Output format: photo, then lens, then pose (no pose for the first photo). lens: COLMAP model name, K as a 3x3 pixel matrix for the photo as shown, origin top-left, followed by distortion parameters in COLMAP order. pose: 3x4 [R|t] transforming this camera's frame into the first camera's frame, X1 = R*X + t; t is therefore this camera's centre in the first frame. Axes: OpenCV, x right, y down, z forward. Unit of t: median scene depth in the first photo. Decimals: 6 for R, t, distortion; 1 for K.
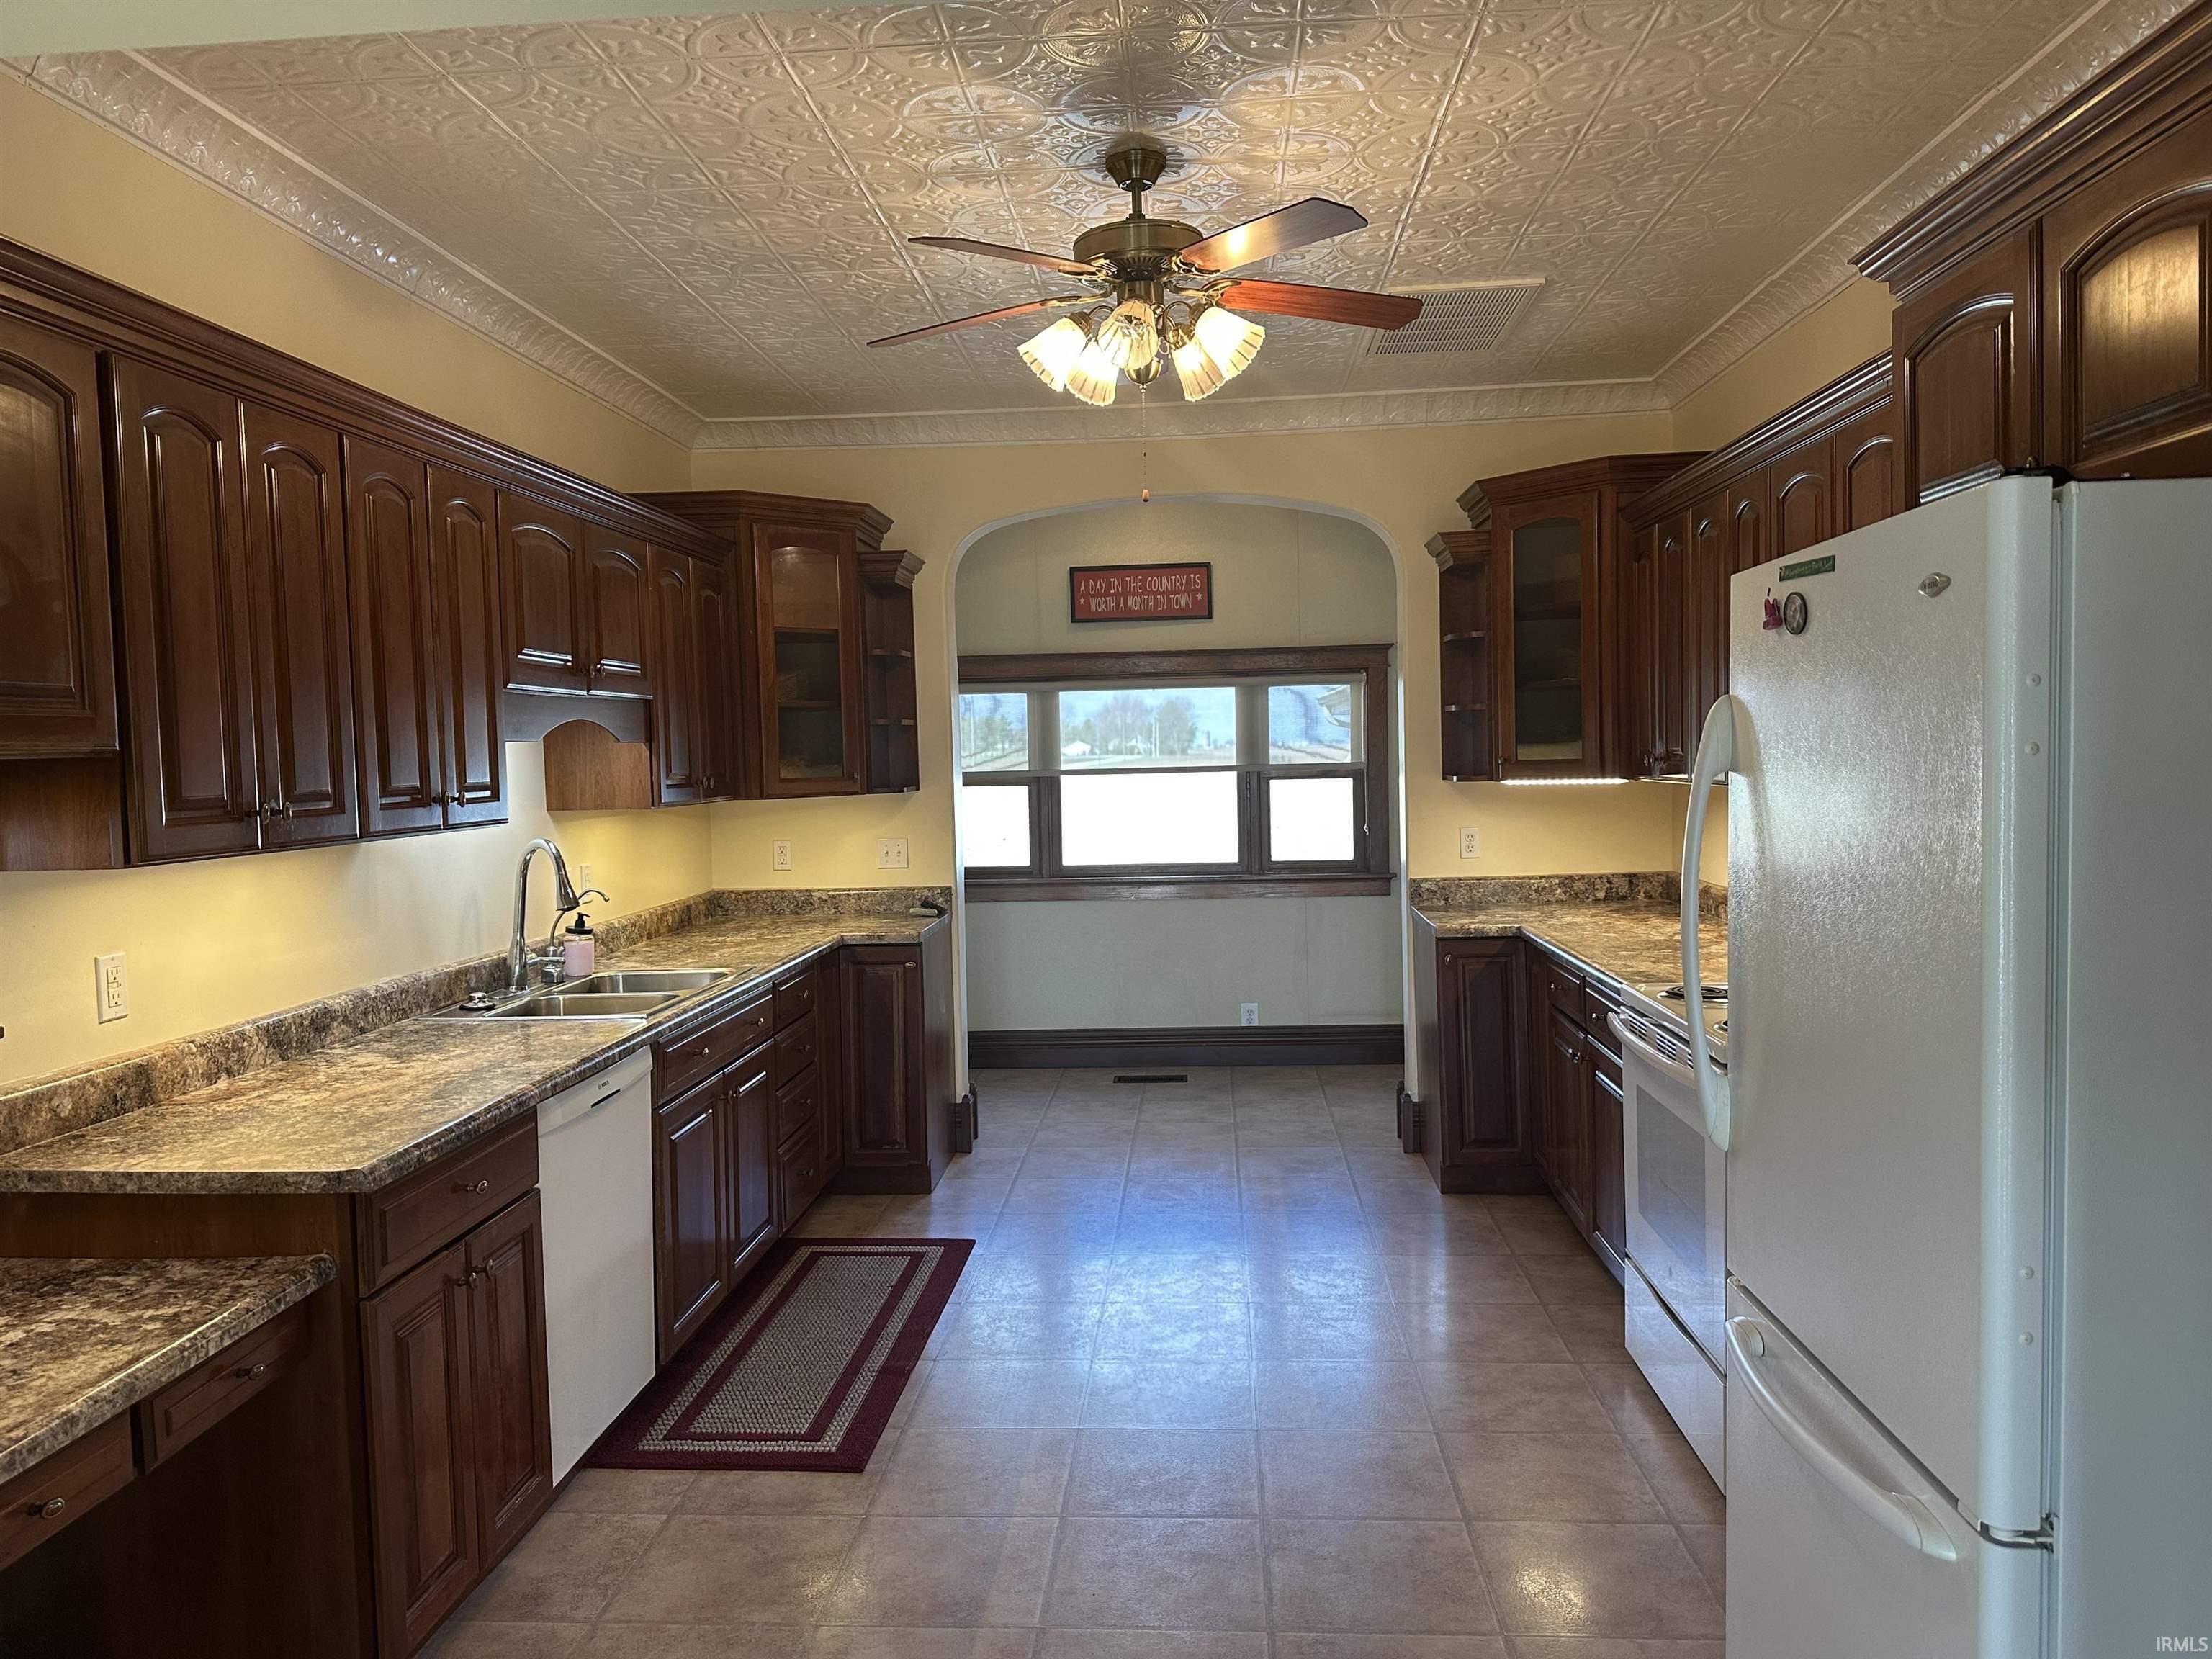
lens RADIAL K [[1547.7, 0, 1108.3], [0, 1547.7, 838.2], [0, 0, 1]] dist [0.058161, -0.064723]
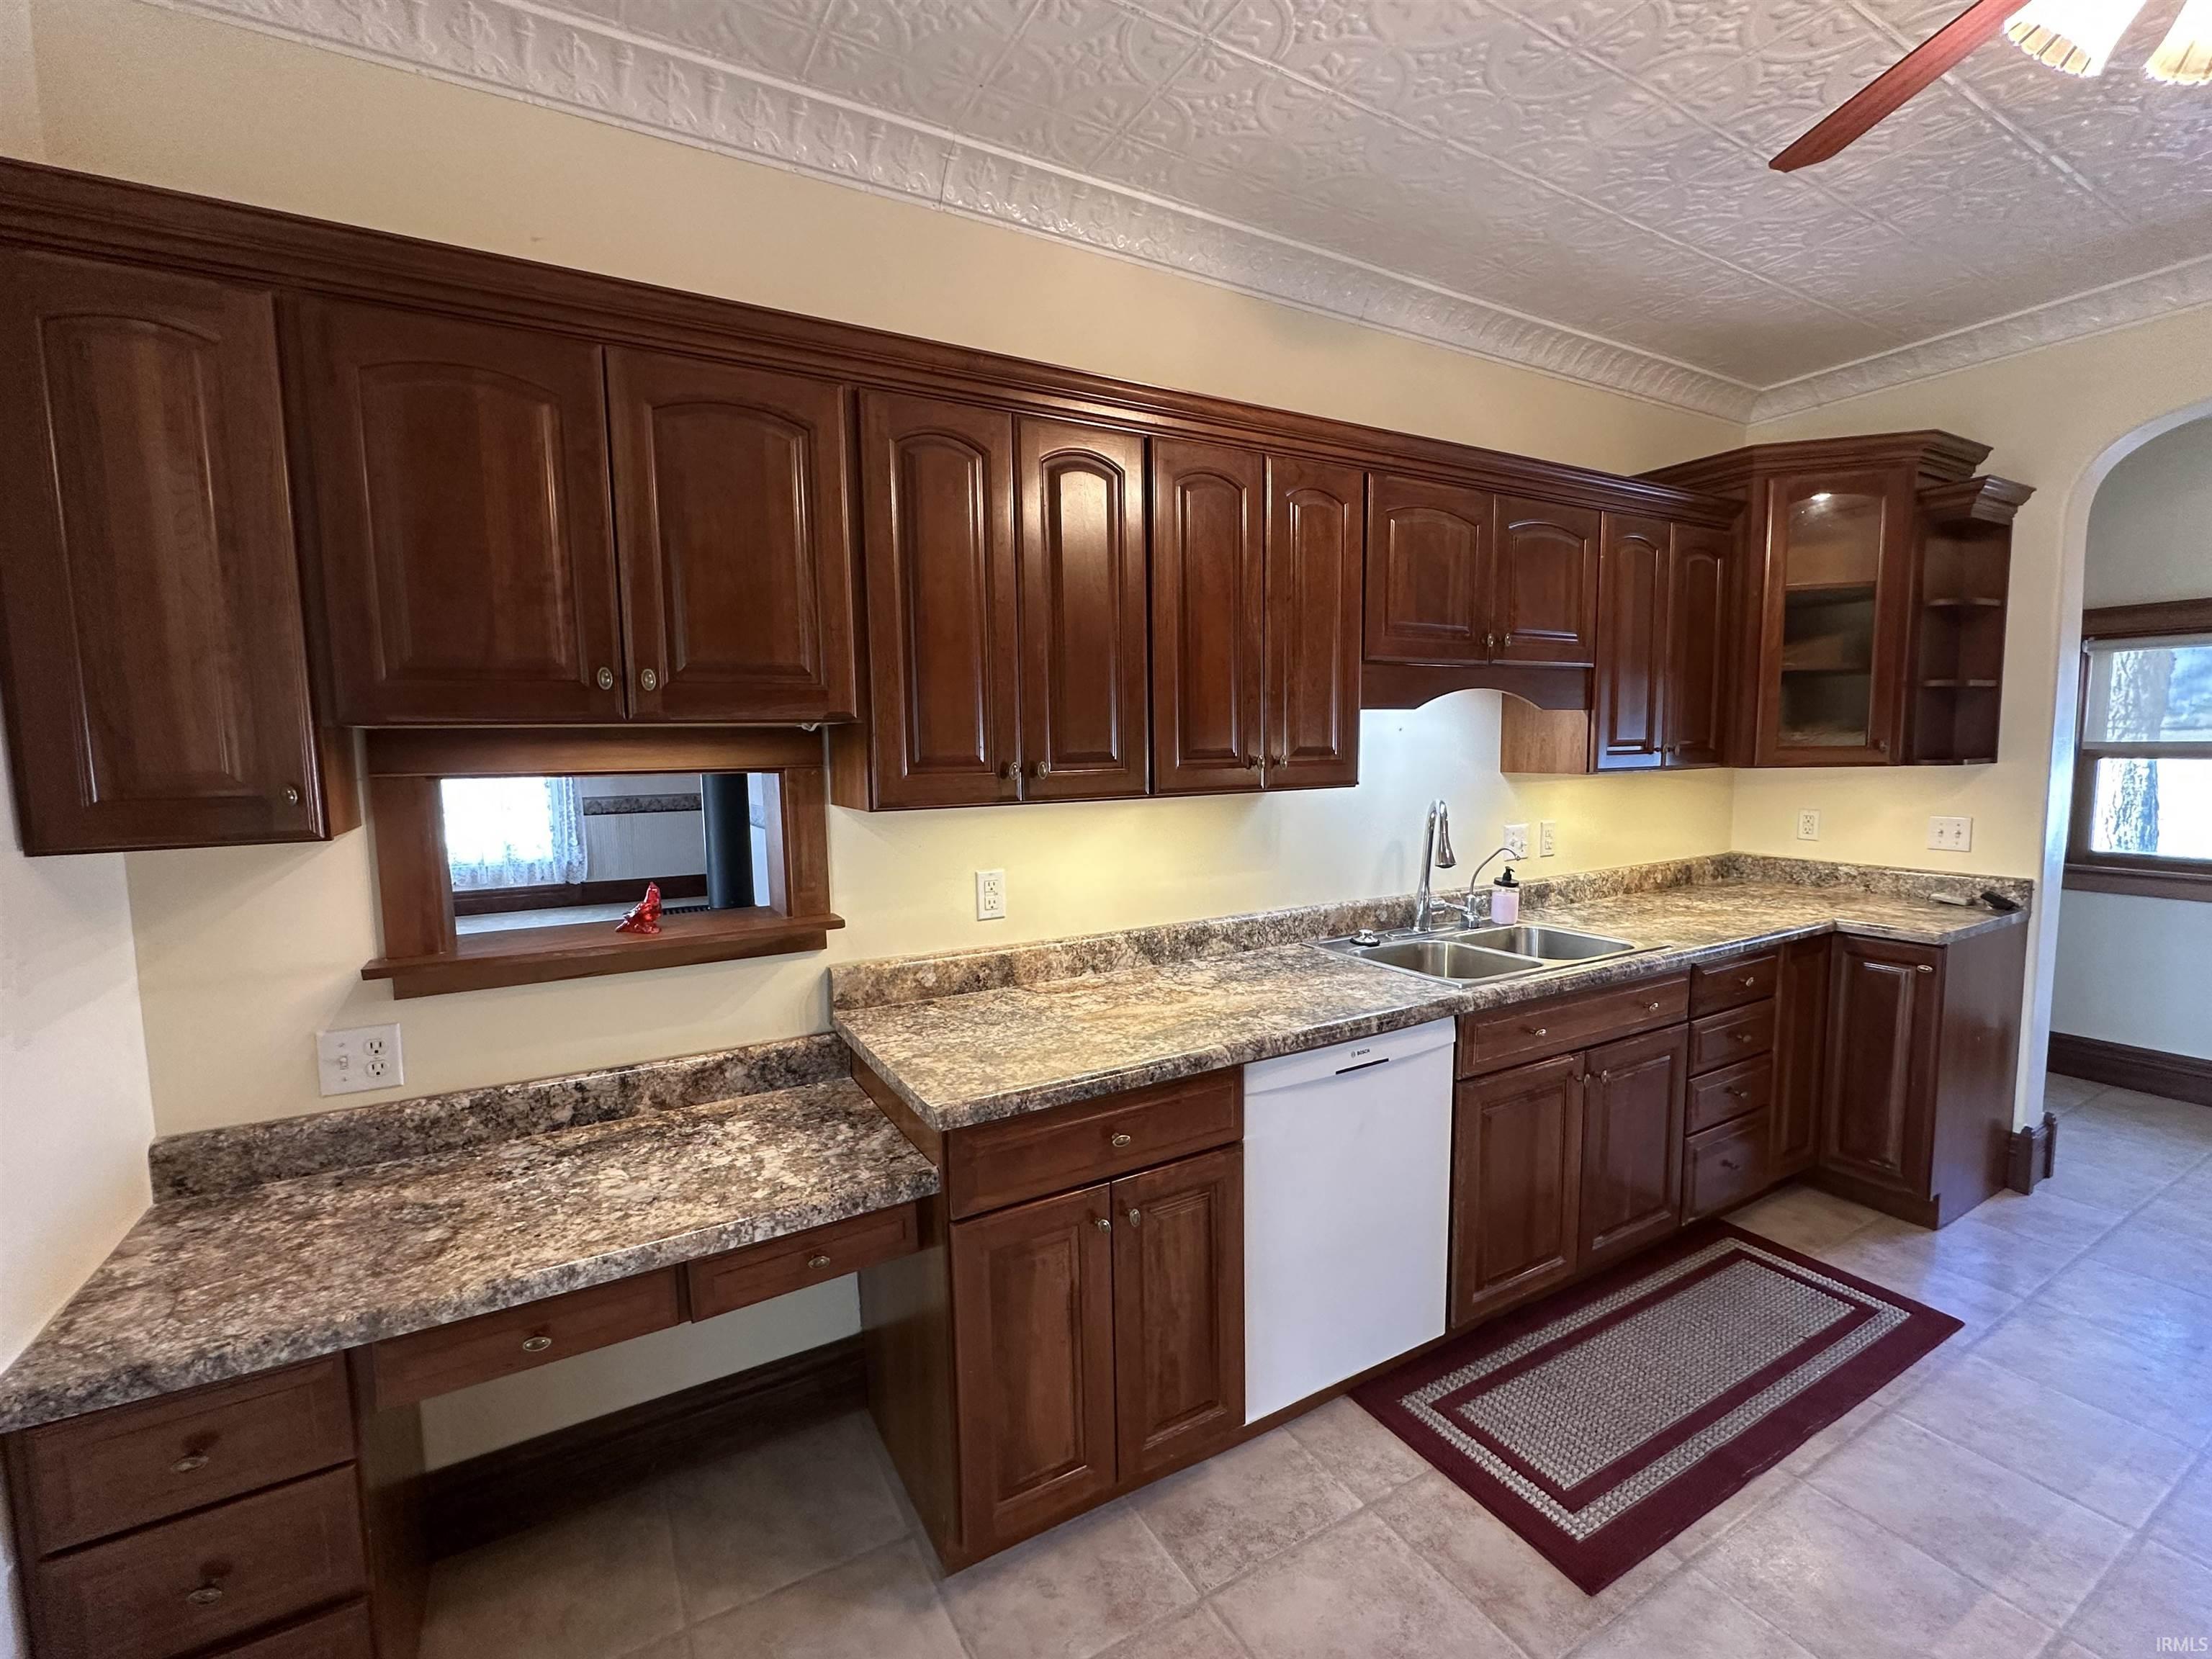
lens RADIAL K [[961.3, 0, 1087.6], [0, 961.3, 825.2], [0, 0, 1]] dist [-0.019613, 0.002369]
pose [[0.543876, 0.099690, -0.833223, 0.067966], [-0.049432, 0.995000, 0.086779, -0.029592], [0.837708, -0.006009, 0.546085, 0.459257]]
